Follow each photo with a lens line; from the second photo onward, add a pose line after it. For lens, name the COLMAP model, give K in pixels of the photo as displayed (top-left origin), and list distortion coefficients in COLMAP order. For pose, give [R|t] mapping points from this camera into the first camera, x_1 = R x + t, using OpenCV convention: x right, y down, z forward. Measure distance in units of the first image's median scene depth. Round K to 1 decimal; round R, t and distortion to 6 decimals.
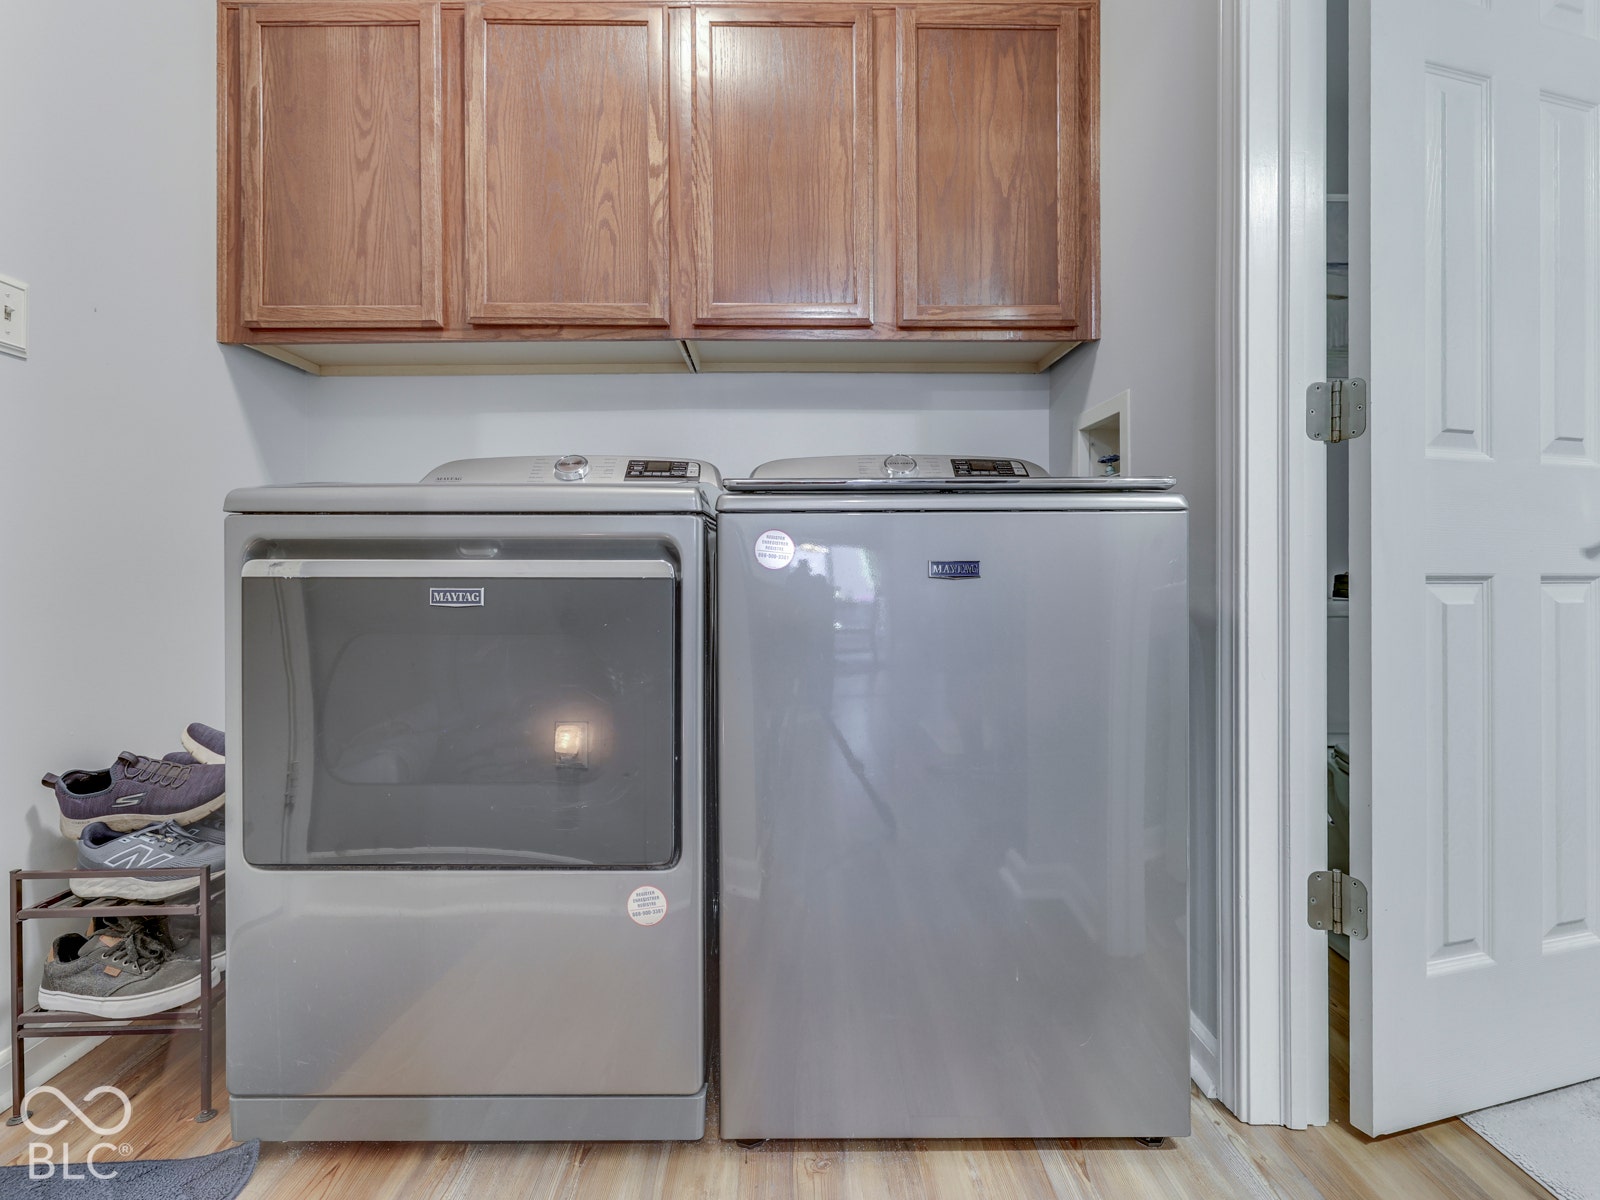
lens RADIAL K [[766.8, 0, 795.1], [0, 766.8, 587.3], [0, 0, 1]] dist [-0.001598, 0.001169]
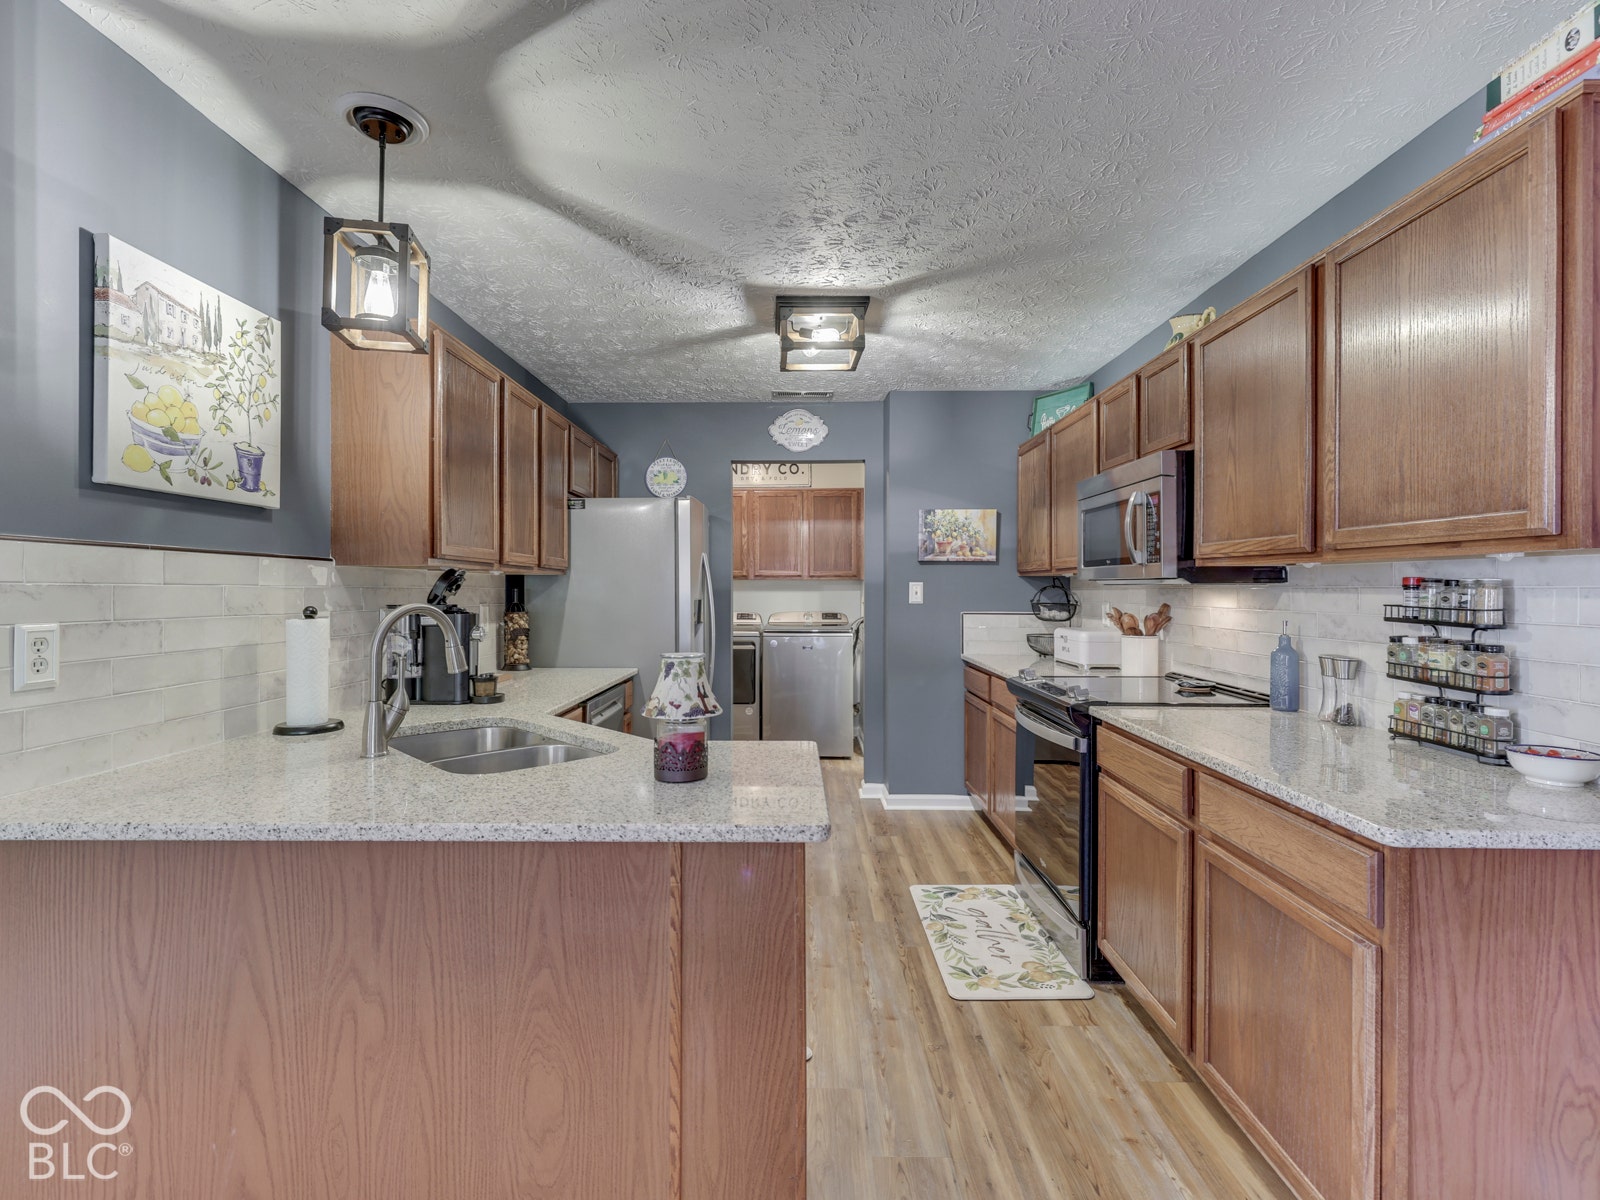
lens RADIAL K [[766.8, 0, 796.0], [0, 766.8, 584.9], [0, 0, 1]] dist [-0.001598, 0.001169]
pose [[0.999849, 0.001978, -0.017289, 0.142419], [-0.002363, 0.999749, -0.022279, -0.224572], [0.017241, 0.022316, 0.999602, -2.842987]]
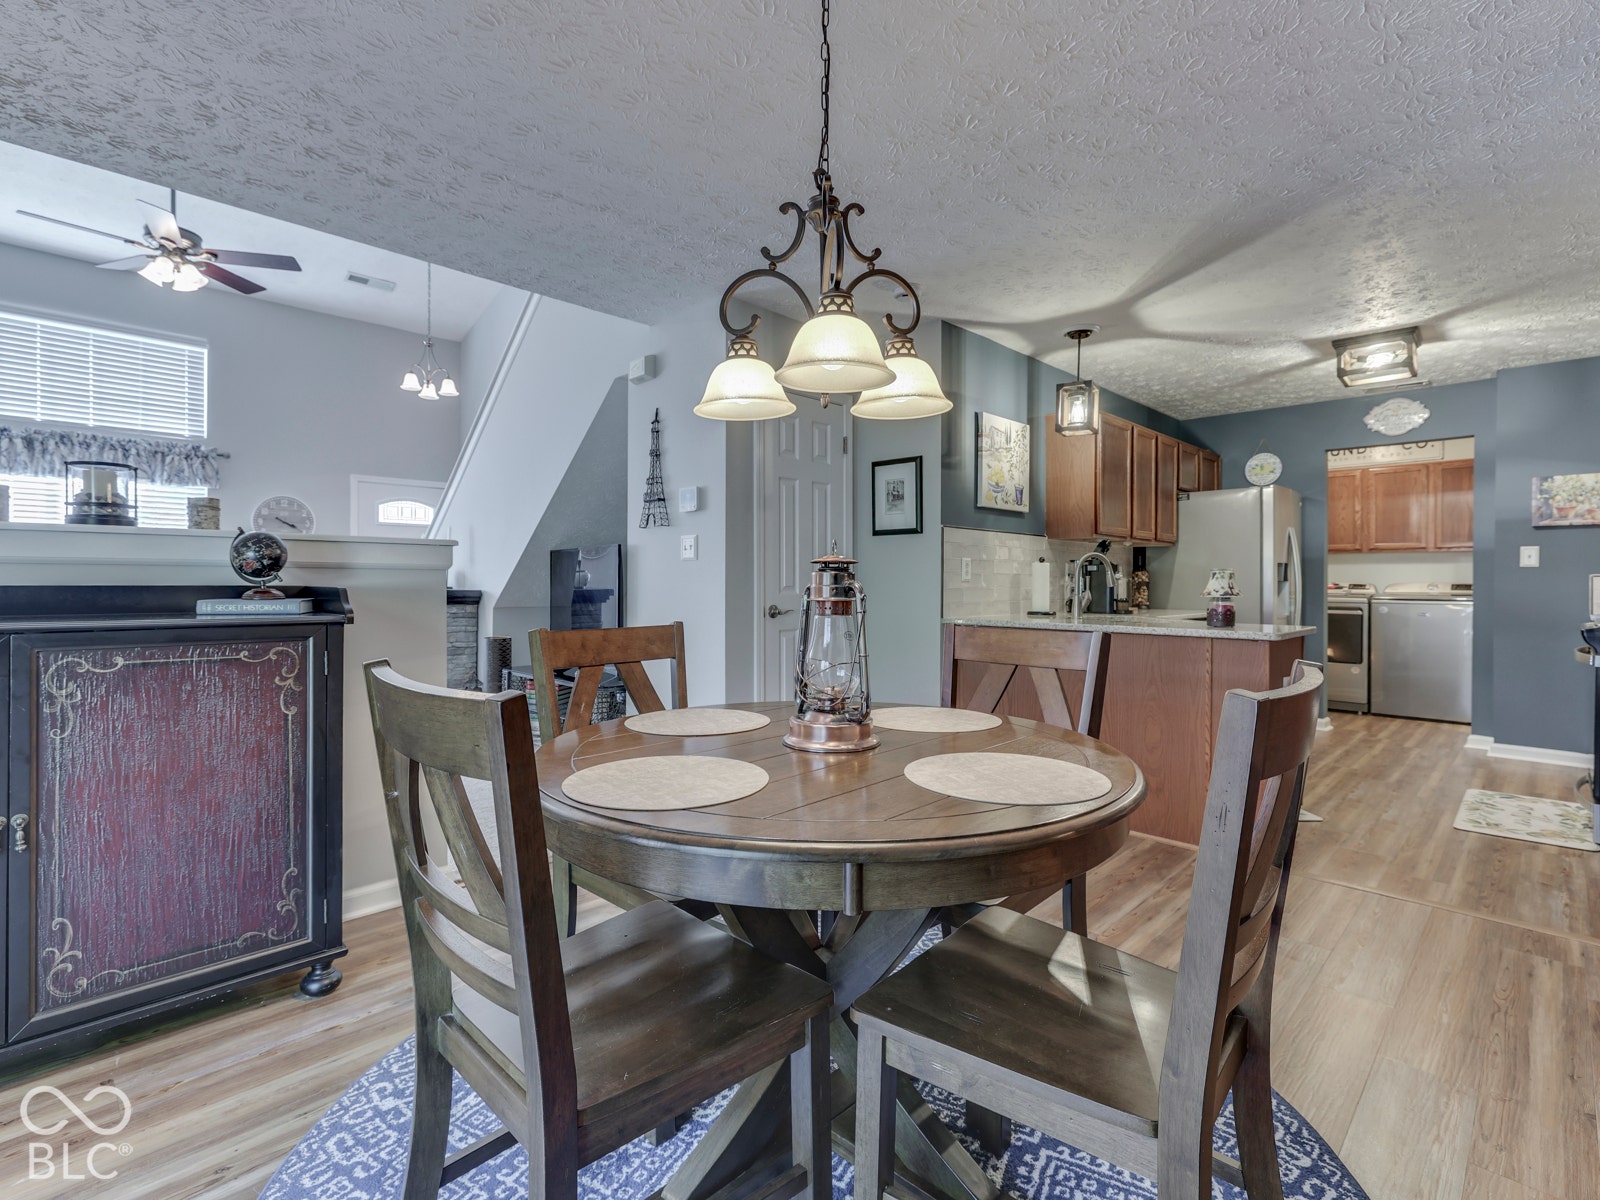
lens RADIAL K [[766.8, 0, 793.7], [0, 766.8, 582.6], [0, 0, 1]] dist [-0.001598, 0.001169]
pose [[0.705227, 0.008298, -0.708933, 0.609566], [-0.017209, 0.999837, -0.005416, -0.098493], [0.708773, 0.016019, 0.705255, -4.090509]]
